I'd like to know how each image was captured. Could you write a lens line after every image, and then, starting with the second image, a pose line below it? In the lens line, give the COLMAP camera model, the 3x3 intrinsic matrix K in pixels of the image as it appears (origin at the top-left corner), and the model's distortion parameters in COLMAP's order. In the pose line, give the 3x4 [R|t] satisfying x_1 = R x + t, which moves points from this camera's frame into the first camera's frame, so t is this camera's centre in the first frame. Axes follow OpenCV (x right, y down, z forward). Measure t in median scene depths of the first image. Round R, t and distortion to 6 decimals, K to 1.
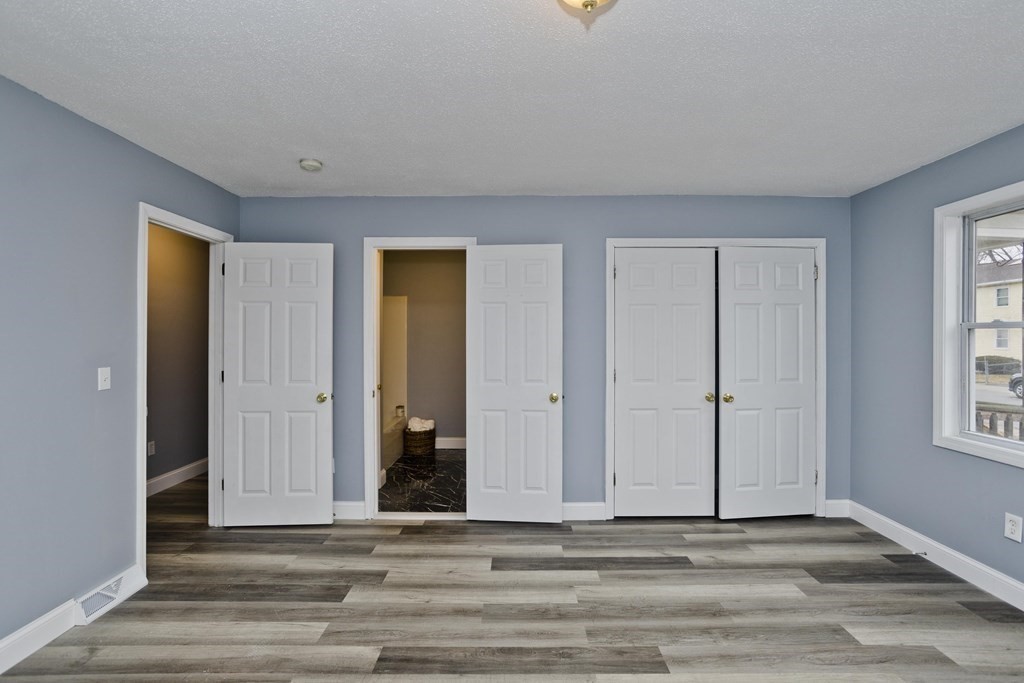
lens RADIAL K [[496.2, 0, 512.9], [0, 496.2, 339.8], [0, 0, 1]] dist [0.003408, 0.002122]
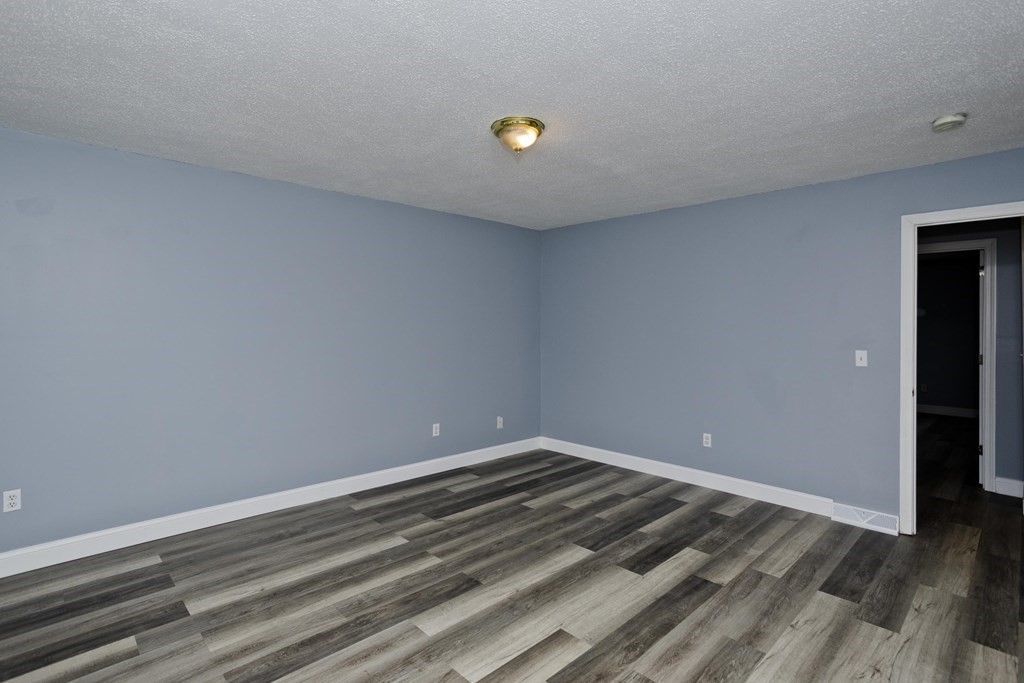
lens RADIAL K [[496.2, 0, 514.0], [0, 496.2, 335.9], [0, 0, 1]] dist [0.003408, 0.002122]
pose [[-0.706623, 0.010171, -0.707517, 0.874010], [-0.006205, 0.999769, 0.020569, -0.006798], [0.707563, 0.018924, -0.706397, 1.377438]]
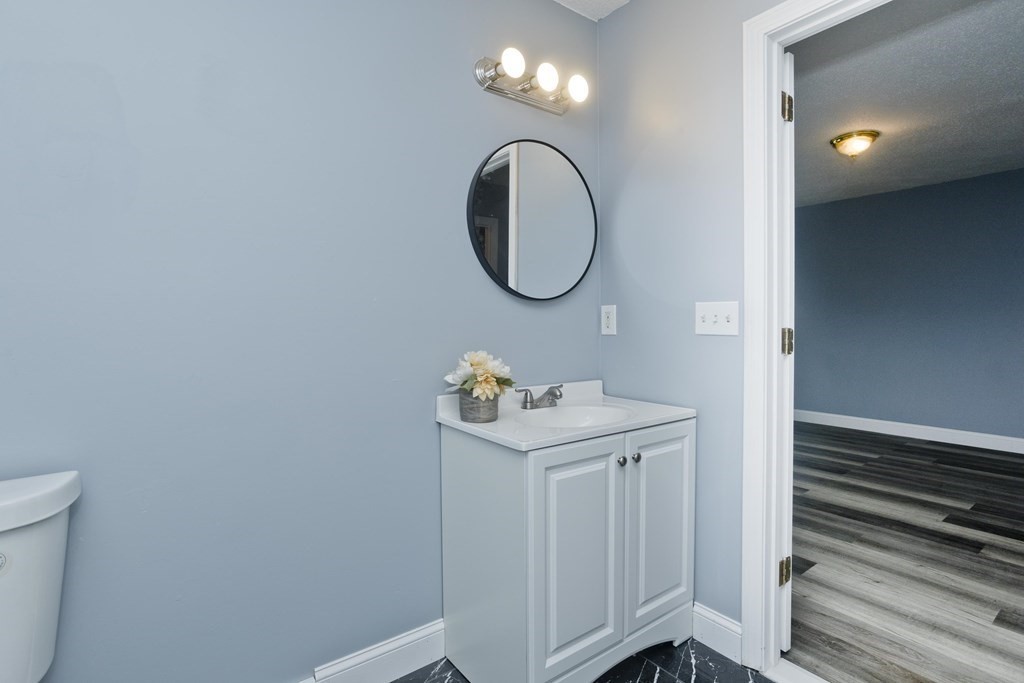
lens RADIAL K [[496.2, 0, 512.9], [0, 496.2, 337.7], [0, 0, 1]] dist [0.003408, 0.002122]
pose [[-0.609419, -0.013568, 0.792732, -0.469529], [0.013919, 0.999516, 0.027807, 0.084574], [-0.792726, 0.027980, -0.608935, 2.316744]]
